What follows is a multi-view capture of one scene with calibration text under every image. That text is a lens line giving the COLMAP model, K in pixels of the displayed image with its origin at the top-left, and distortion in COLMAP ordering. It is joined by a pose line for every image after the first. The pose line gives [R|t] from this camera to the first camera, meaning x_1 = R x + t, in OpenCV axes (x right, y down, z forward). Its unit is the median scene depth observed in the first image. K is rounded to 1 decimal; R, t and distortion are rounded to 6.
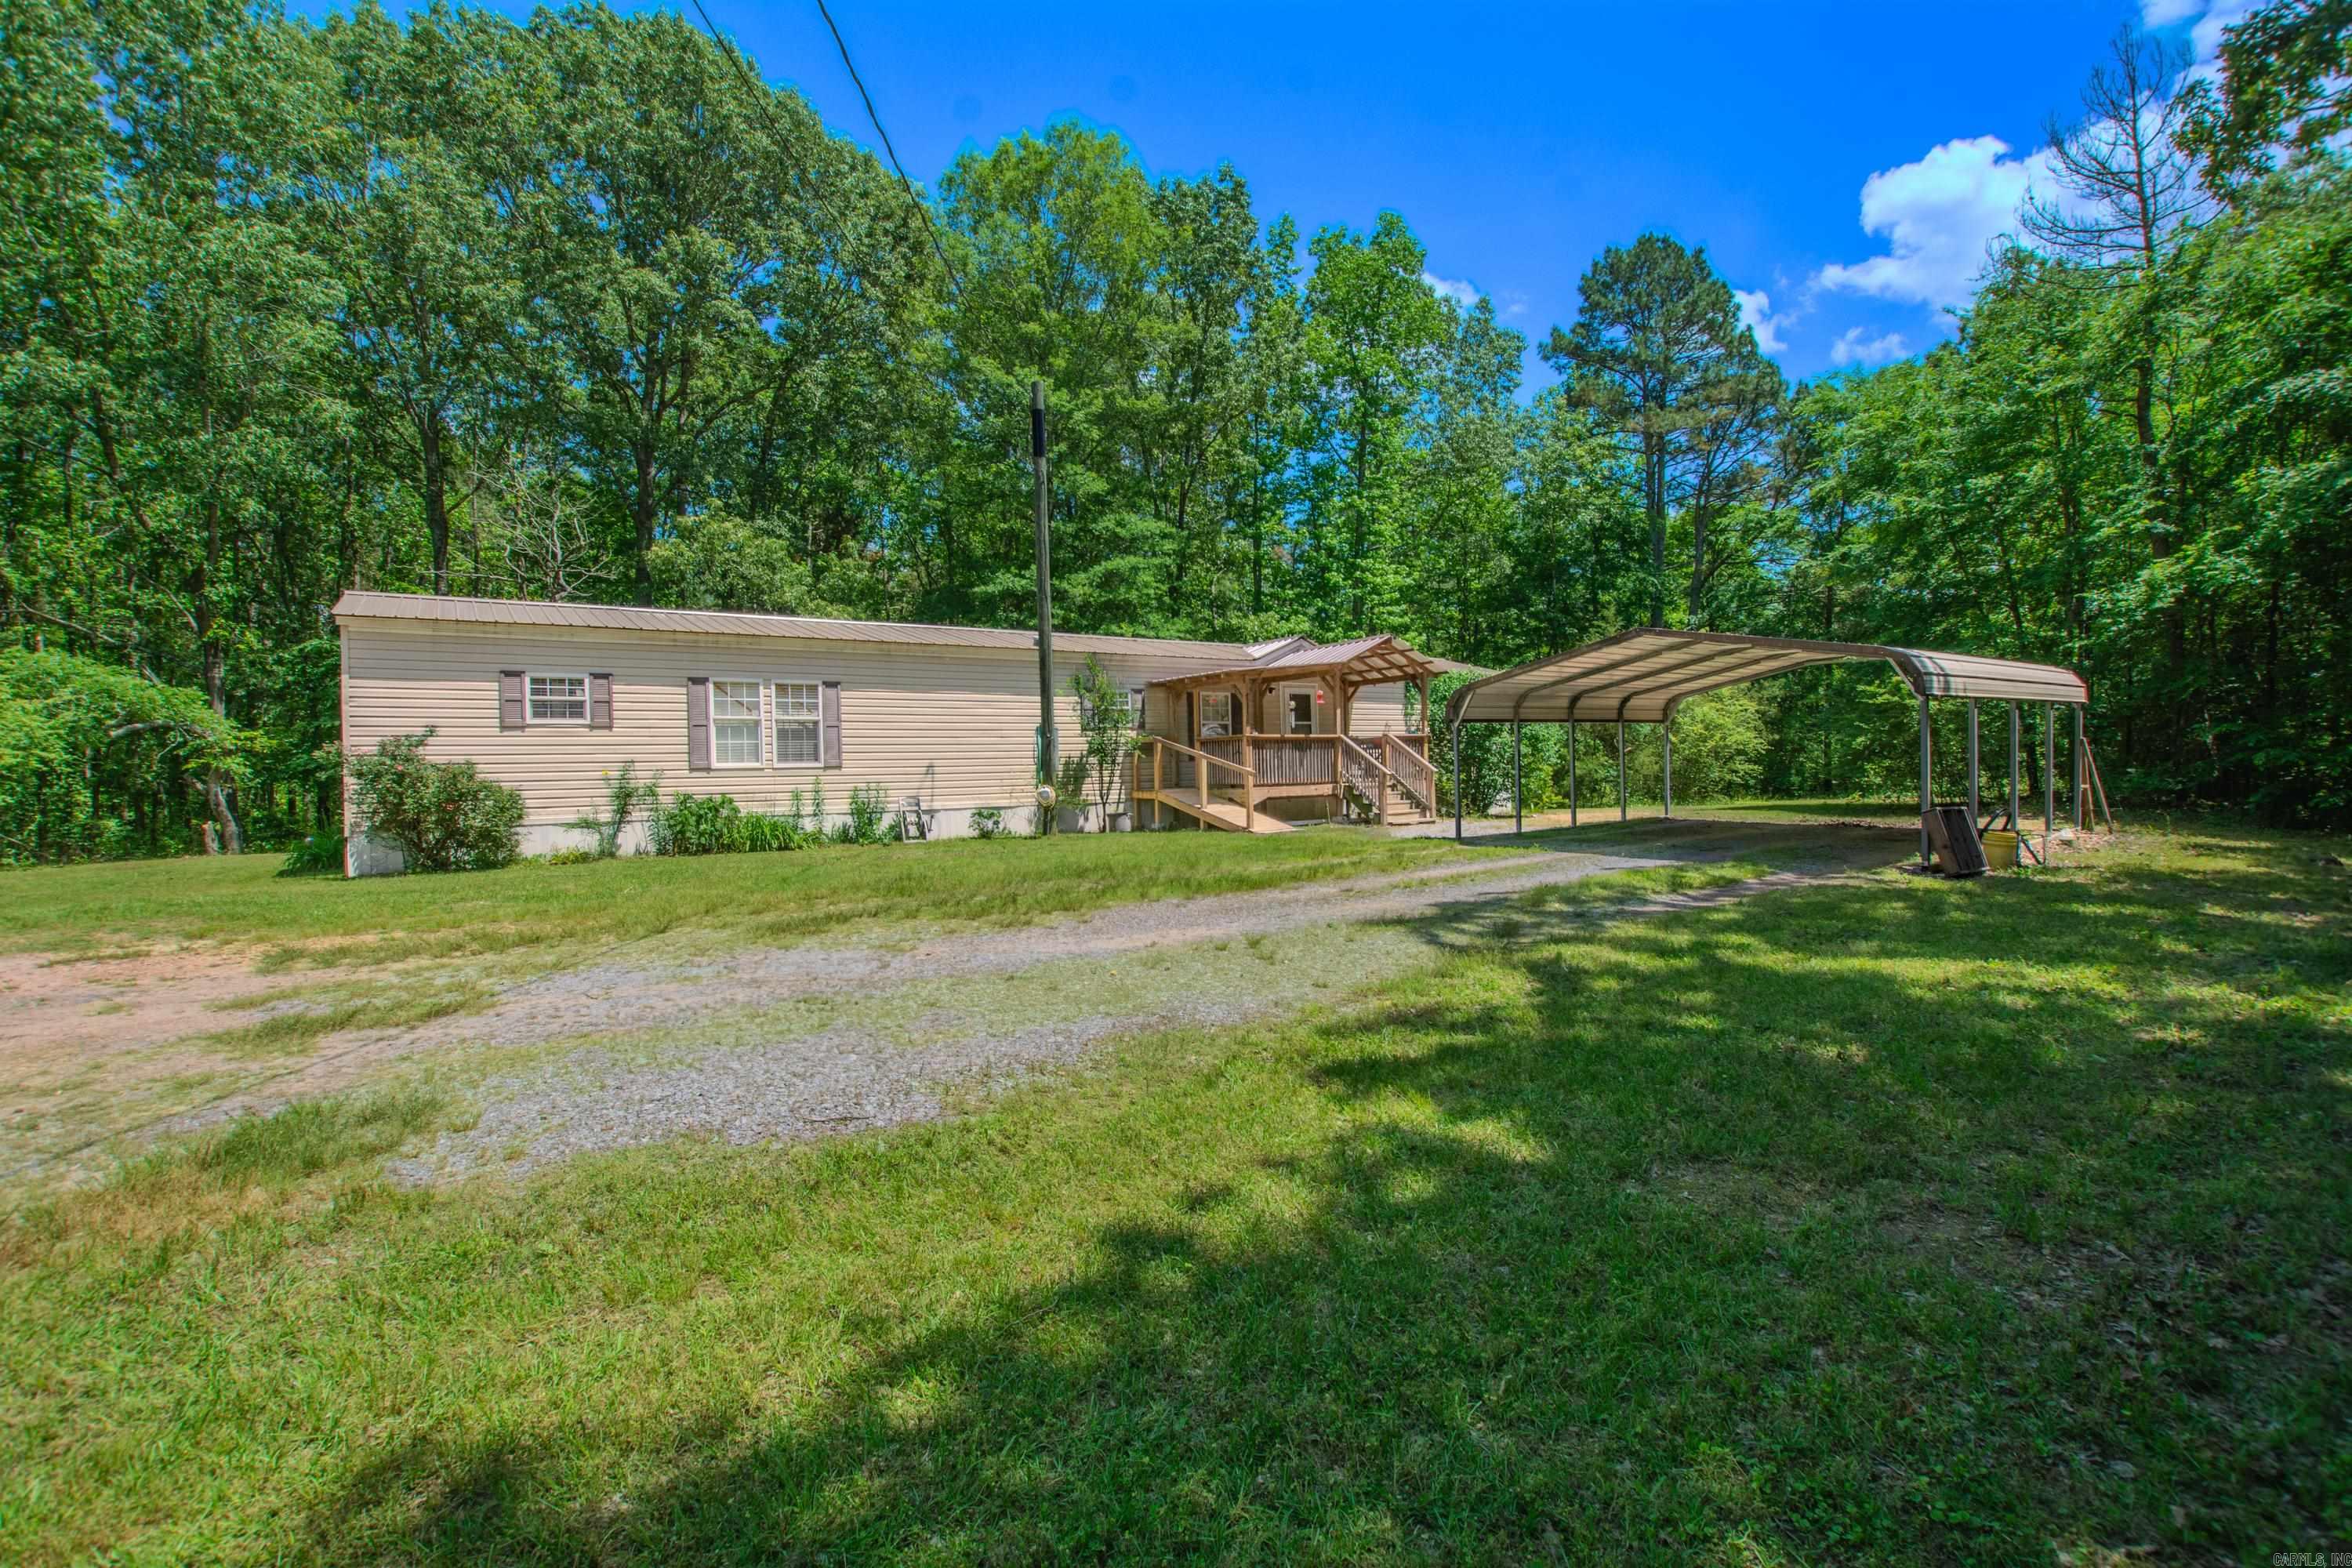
lens RADIAL K [[1052.9, 0, 1187.5], [0, 1052.9, 775.2], [0, 0, 1]] dist [-0.035477, 0.006111]
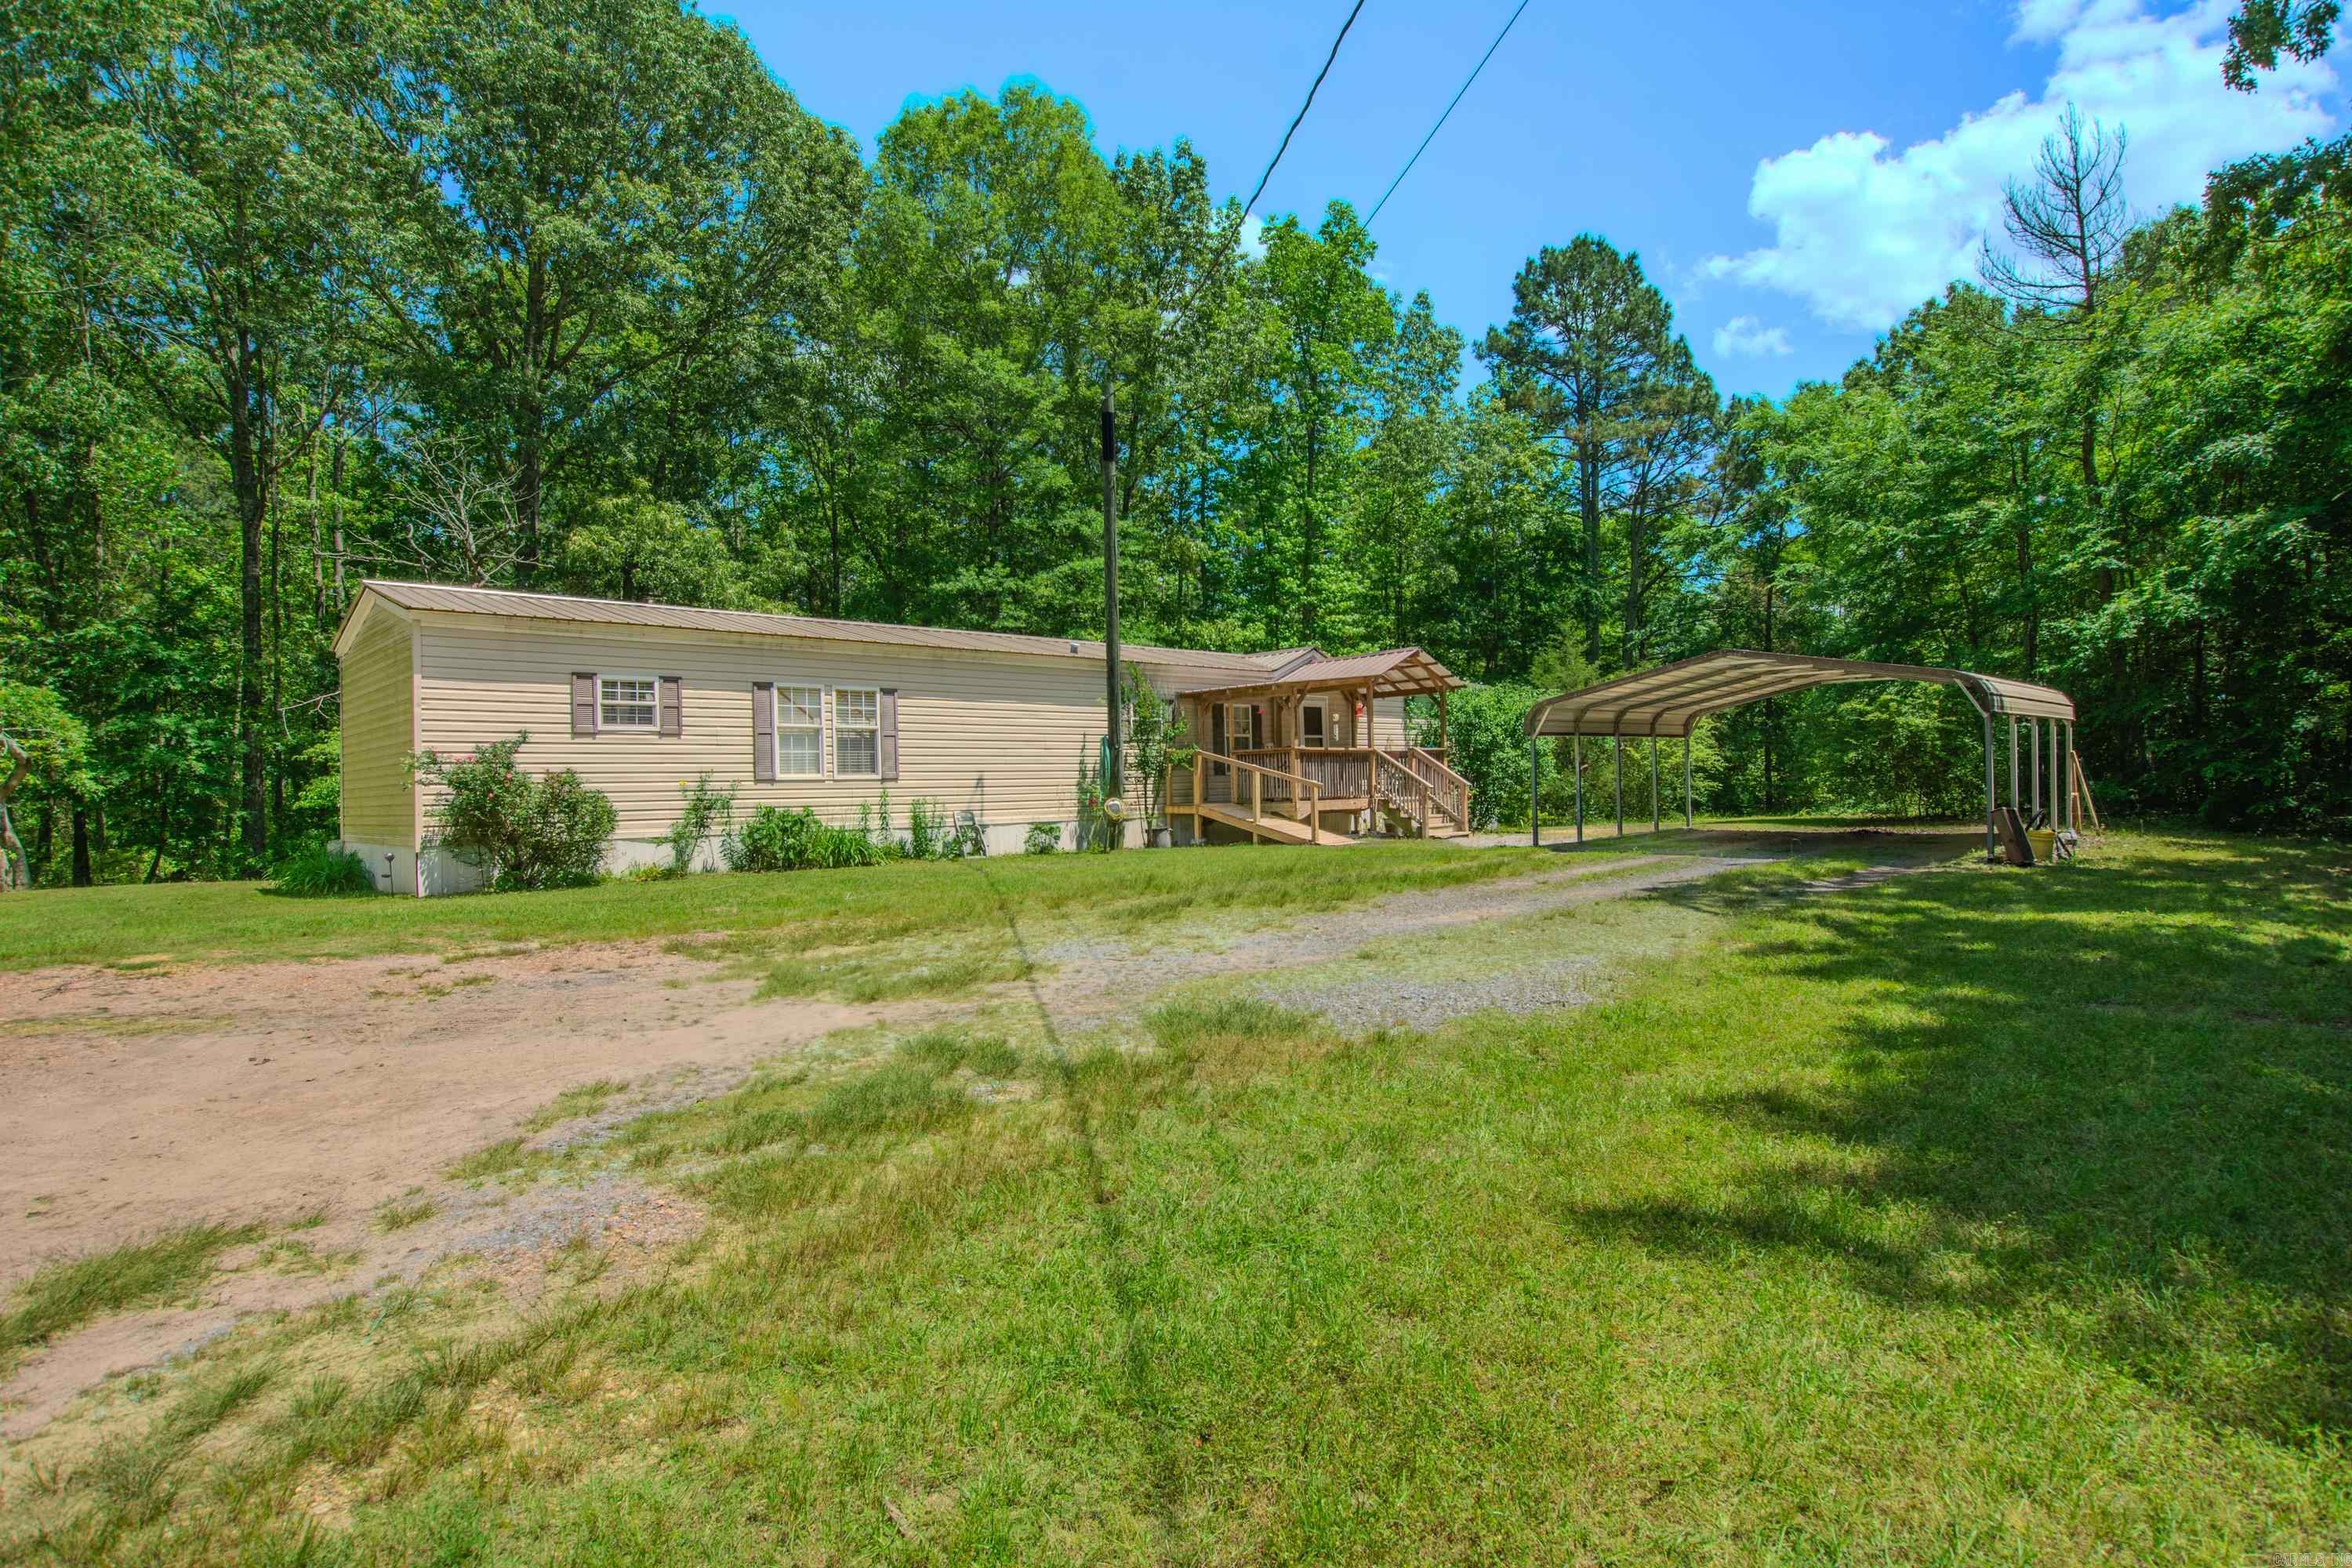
lens RADIAL K [[1226.2, 0, 1176.0], [0, 1226.2, 784.0], [0, 0, 1]] dist [-0.028759, 0.000454]
pose [[0.987528, -0.000451, 0.157443, -0.238718], [0.002710, 0.999896, -0.014136, 0.011852], [-0.157421, 0.014386, 0.987427, -0.116812]]
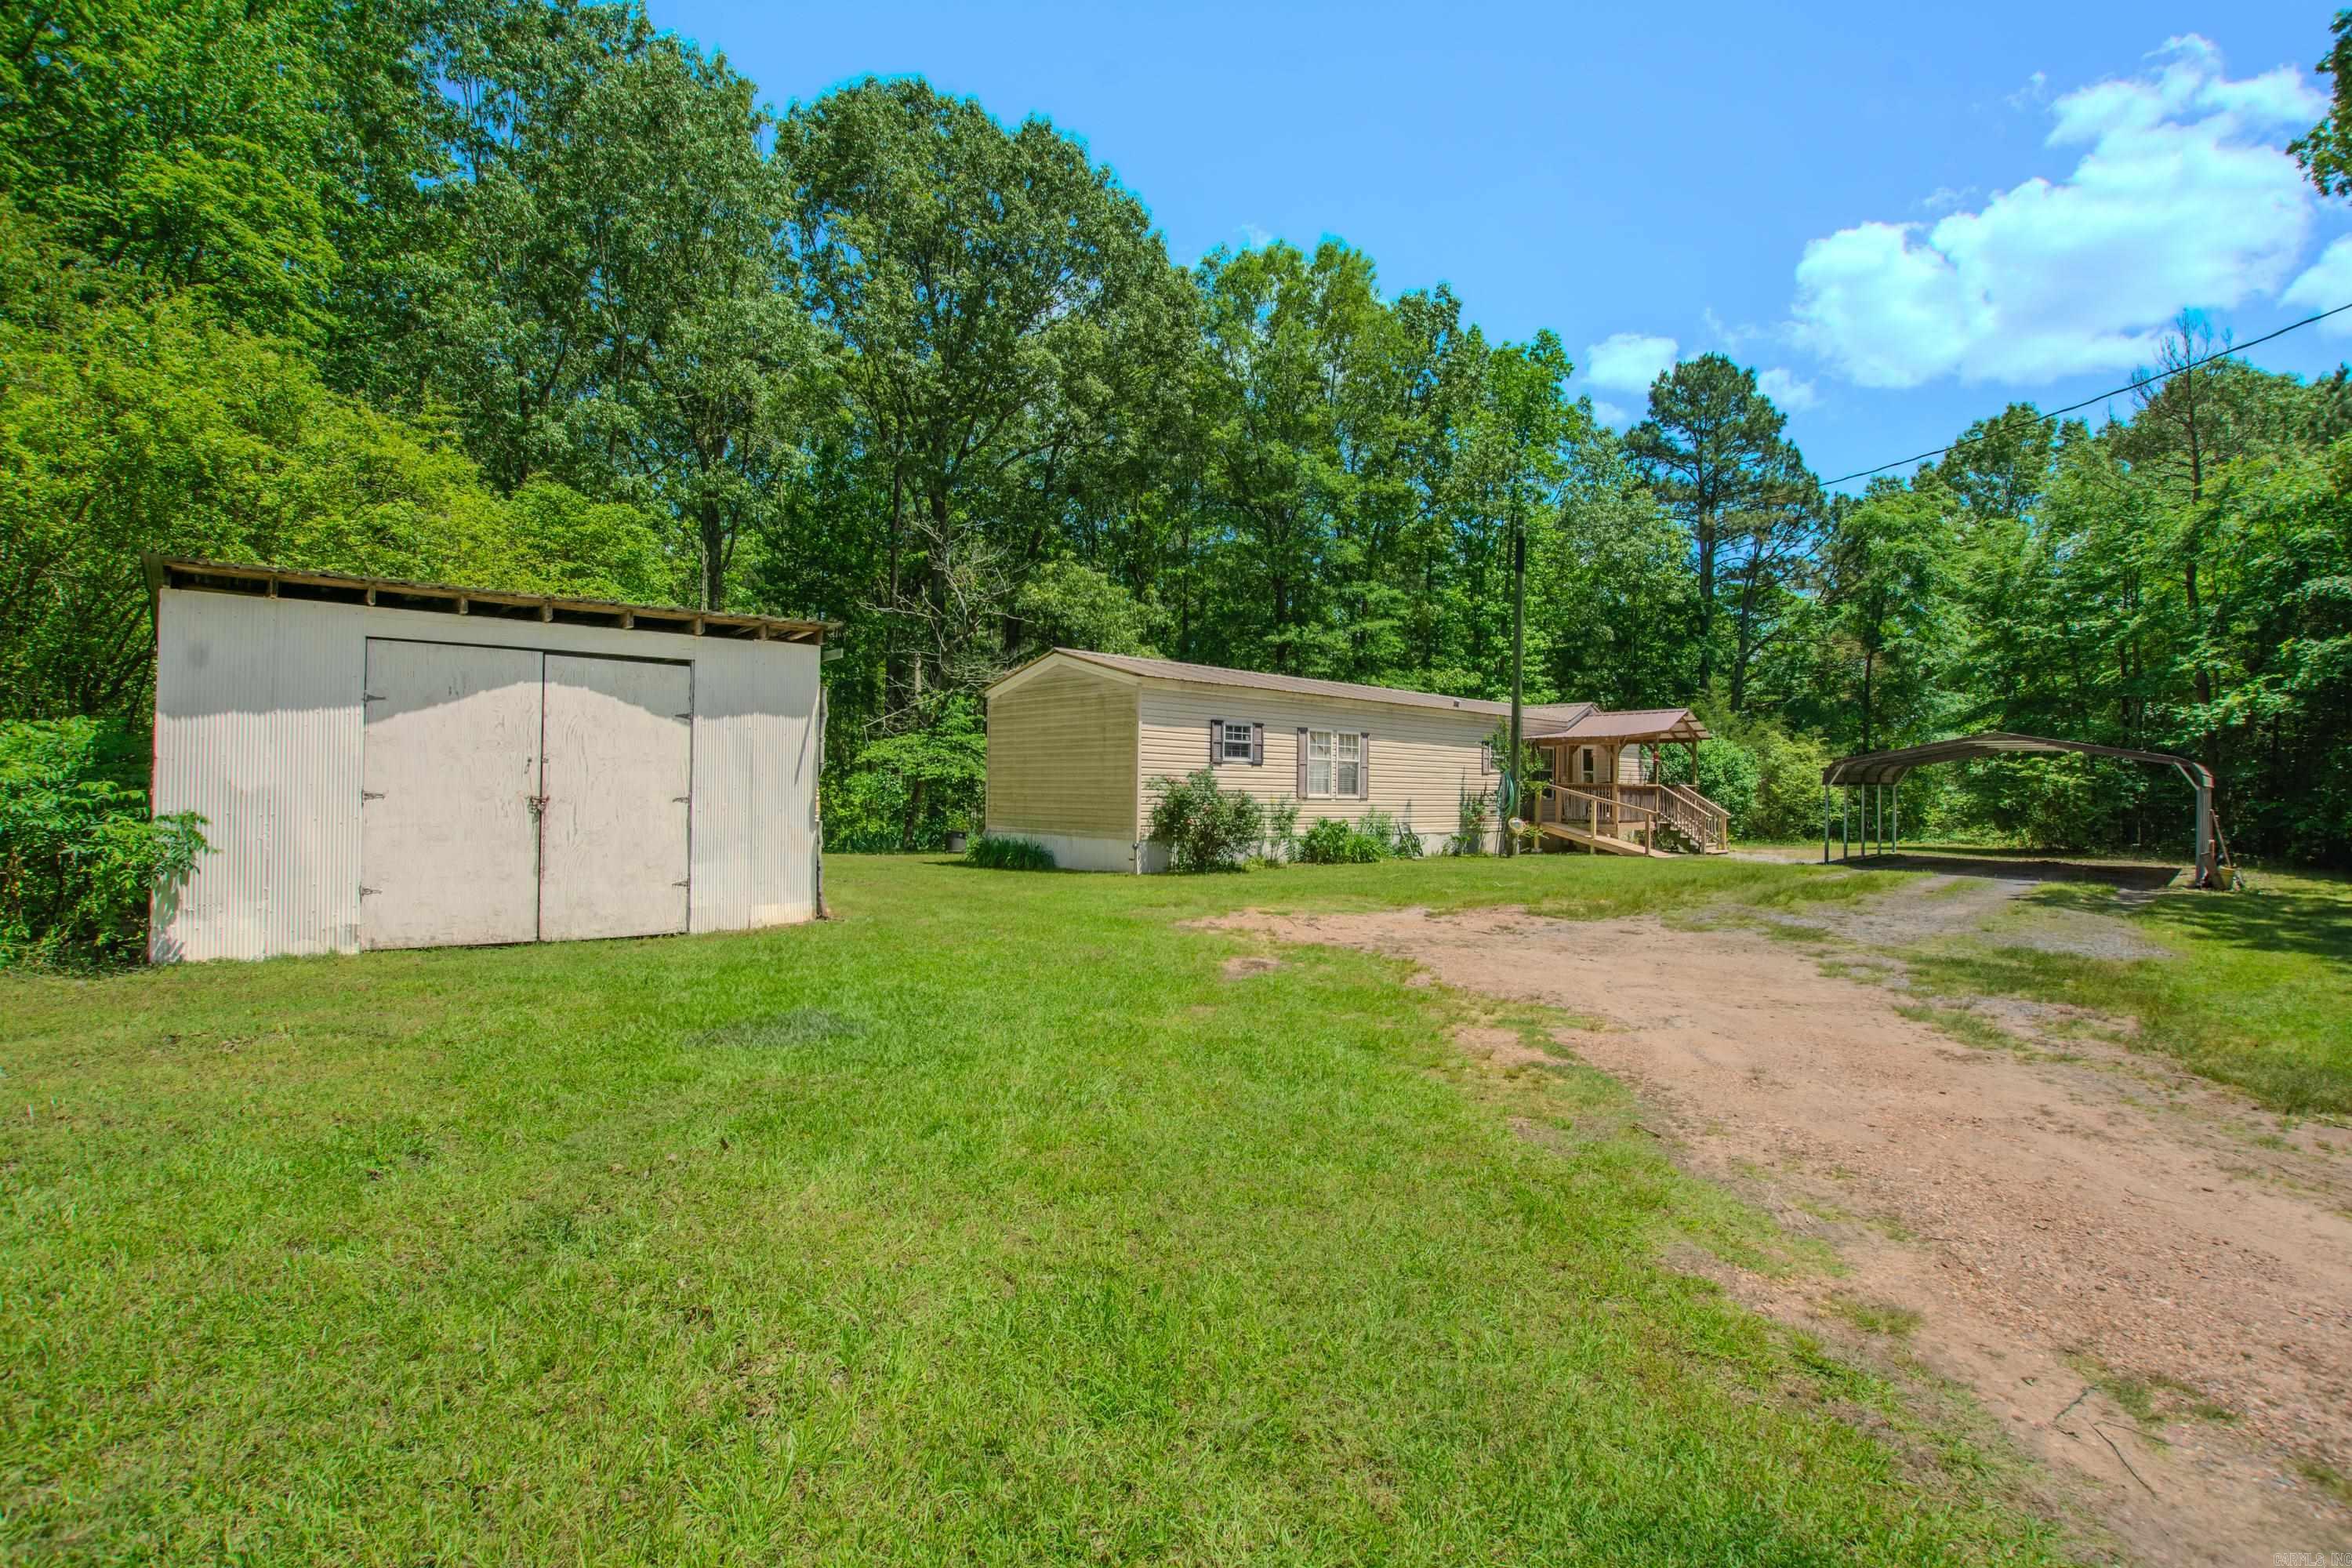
lens RADIAL K [[1161.0, 0, 1200.9], [0, 1161.0, 755.3], [0, 0, 1]] dist [-0.001707, -0.000351]
pose [[0.981231, 0.040570, 0.188518, -0.746216], [-0.033381, 0.998595, -0.041155, 0.003534], [-0.189923, 0.034089, 0.981207, -0.336518]]
